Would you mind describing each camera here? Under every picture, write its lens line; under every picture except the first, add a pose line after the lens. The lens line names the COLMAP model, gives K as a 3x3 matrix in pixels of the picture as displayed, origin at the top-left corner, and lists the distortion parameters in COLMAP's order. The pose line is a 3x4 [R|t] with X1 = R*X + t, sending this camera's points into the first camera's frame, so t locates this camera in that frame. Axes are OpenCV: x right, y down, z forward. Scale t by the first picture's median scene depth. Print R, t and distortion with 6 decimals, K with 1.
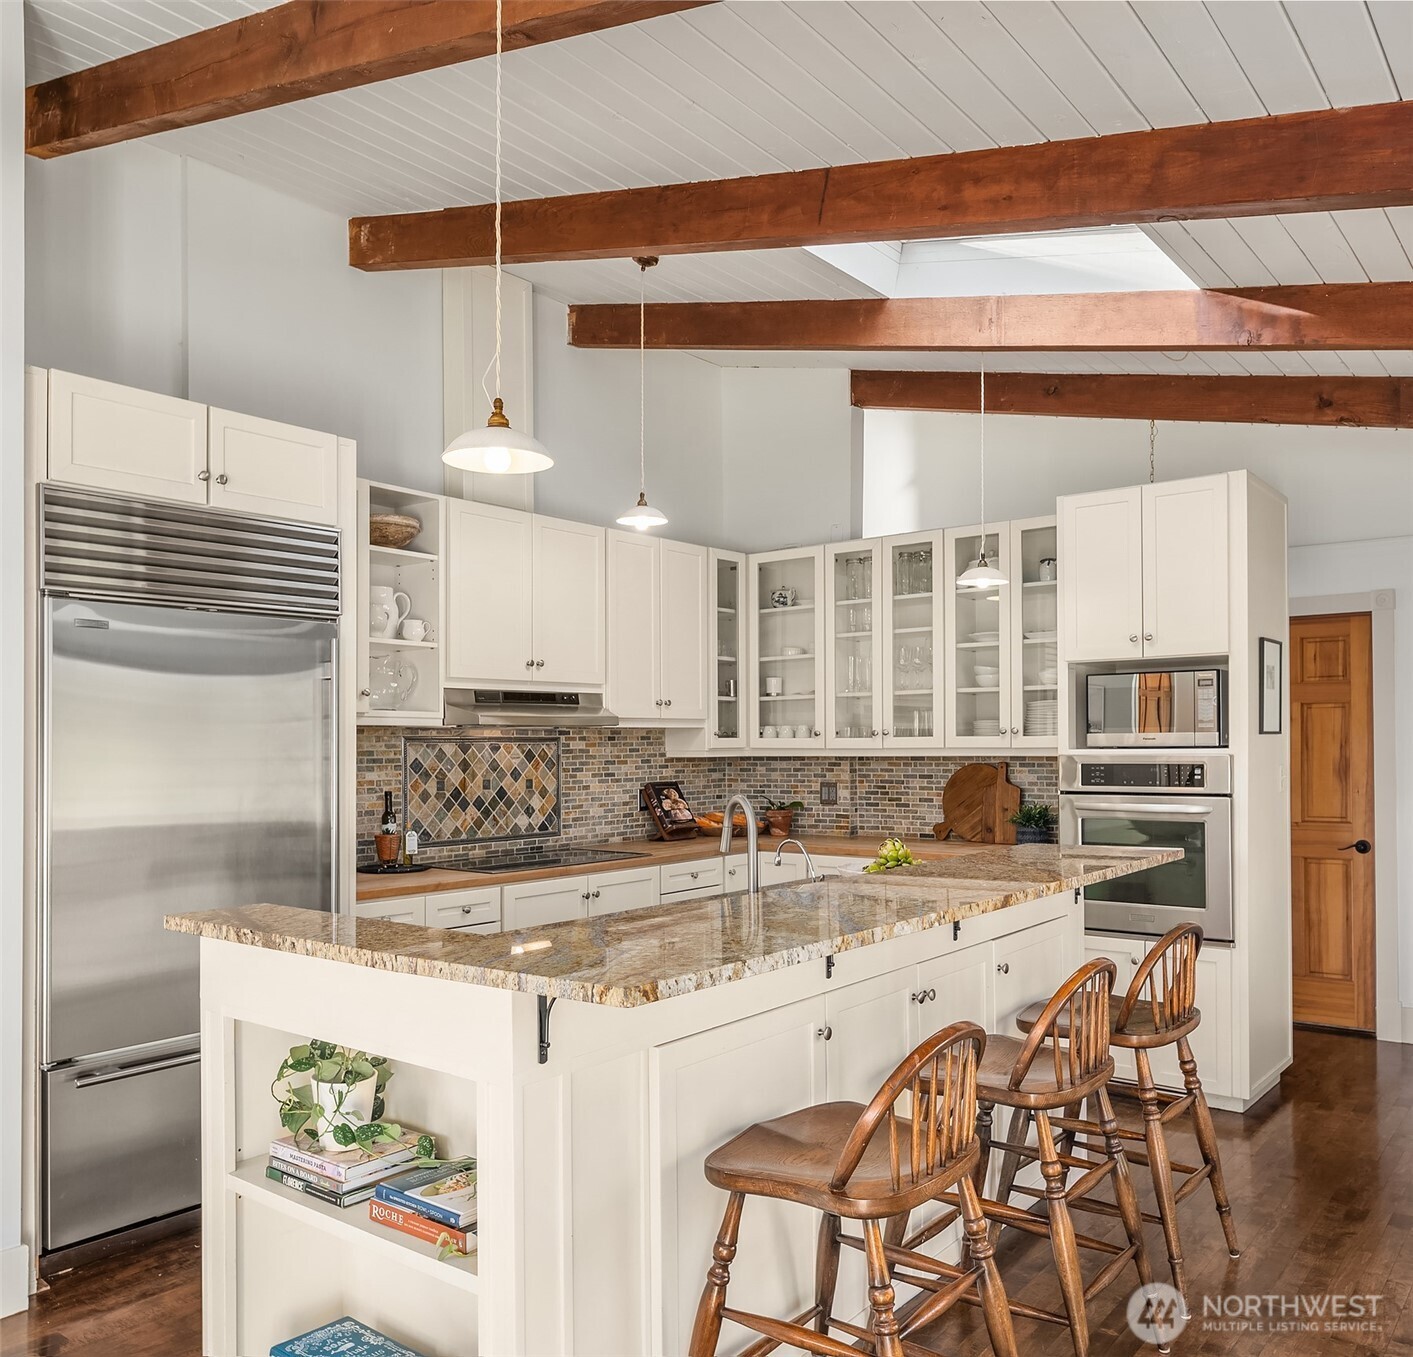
lens RADIAL K [[1176.8, 0, 706.2], [0, 1176.8, 731.5], [0, 0, 1]] dist [-0.011269, -0.001806]
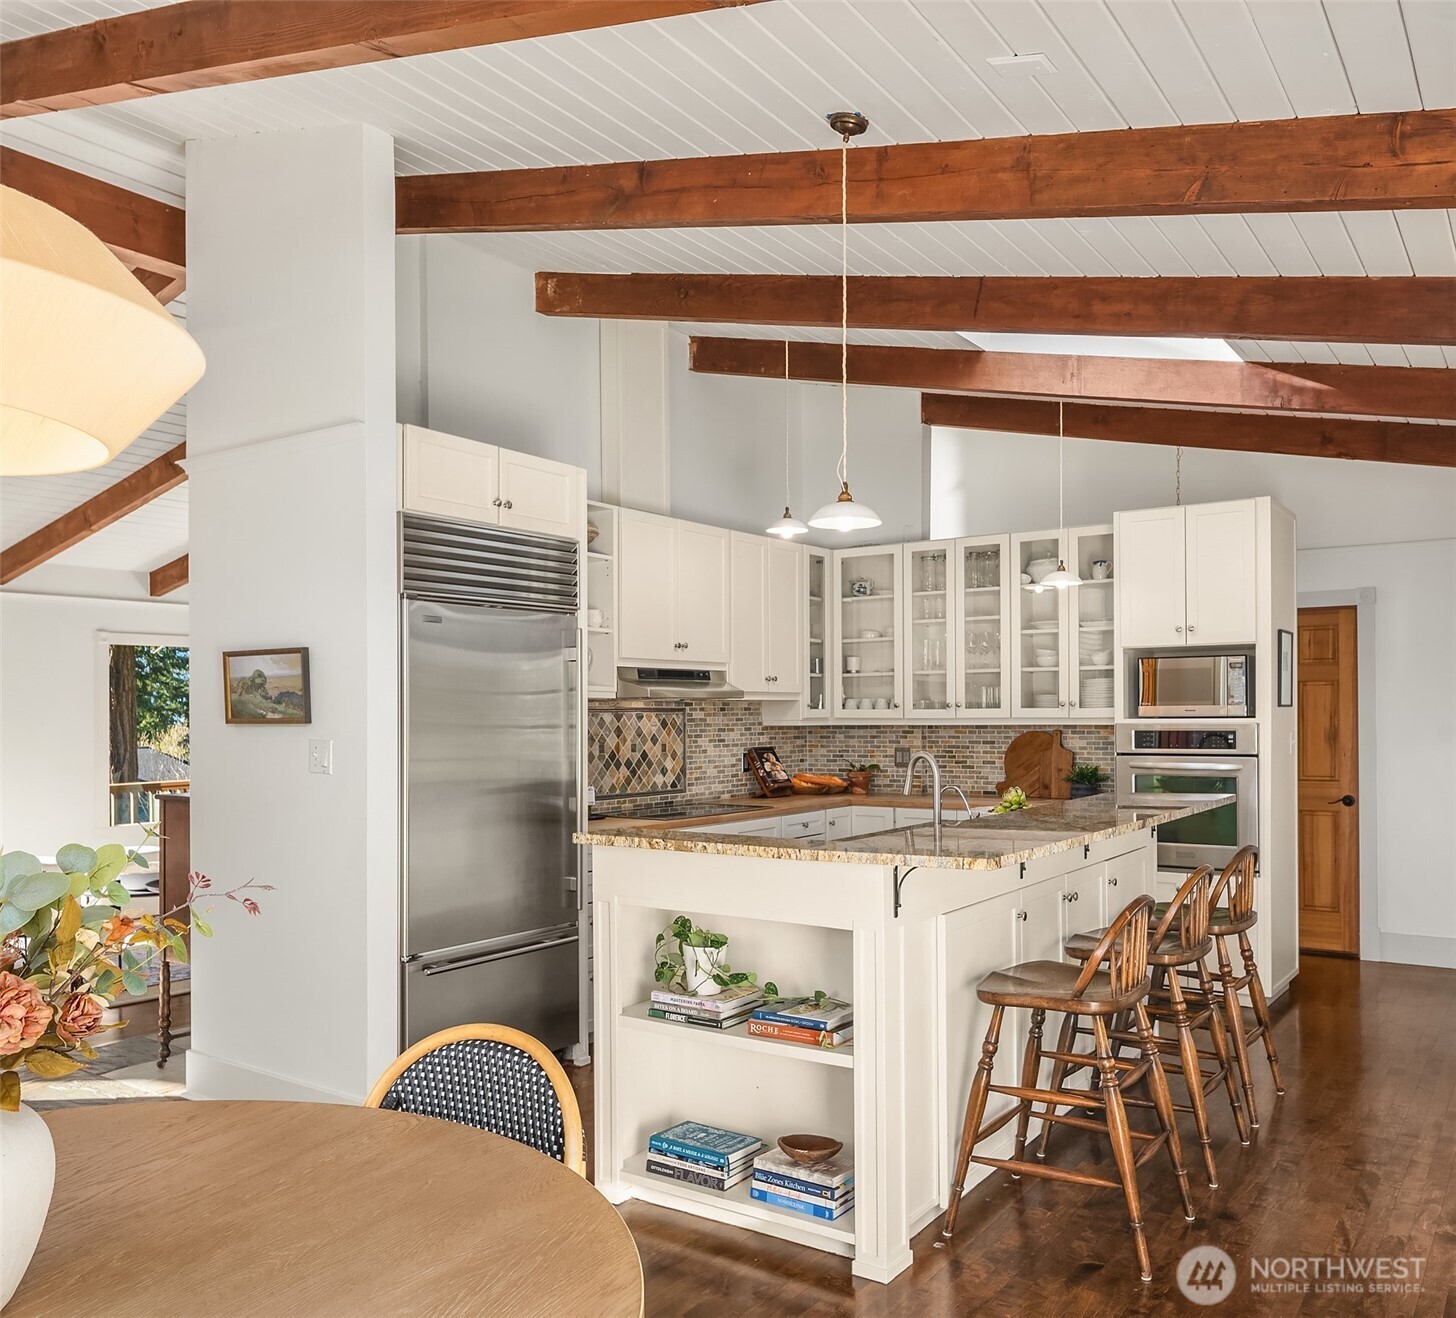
lens RADIAL K [[1204.5, 0, 727.6], [0, 1204.5, 703.9], [0, 0, 1]] dist [-0.025441, 0.016518]
pose [[0.998217, 0.002635, 0.059636, -0.177603], [-0.002695, 0.999996, 0.000920, -0.000500], [-0.059633, -0.001079, 0.998220, -0.224285]]
